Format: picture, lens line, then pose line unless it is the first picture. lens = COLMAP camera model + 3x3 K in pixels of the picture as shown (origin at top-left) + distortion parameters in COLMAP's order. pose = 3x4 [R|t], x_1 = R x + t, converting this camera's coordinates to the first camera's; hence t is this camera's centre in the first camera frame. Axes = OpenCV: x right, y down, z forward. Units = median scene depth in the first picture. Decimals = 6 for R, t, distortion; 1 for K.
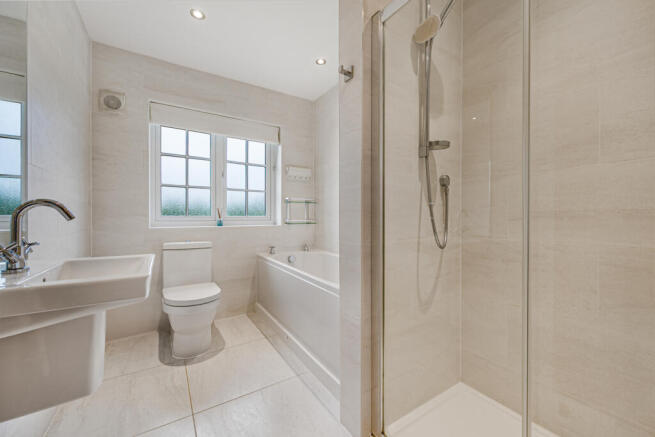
lens RADIAL K [[259.9, 0, 339.3], [0, 259.9, 213.6], [0, 0, 1]] dist [0.002311, 0.000081]
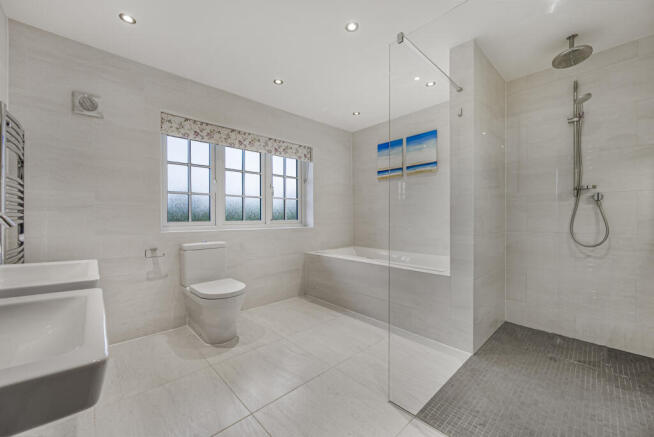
lens RADIAL K [[259.5, 0, 326.3], [0, 259.5, 217.4], [0, 0, 1]] dist [0.002311, 0.000081]
pose [[0.989325, -0.007552, 0.145528, -0.195789], [0.007228, 0.999970, 0.002757, -0.002636], [-0.145544, -0.001676, 0.989350, -0.128989]]
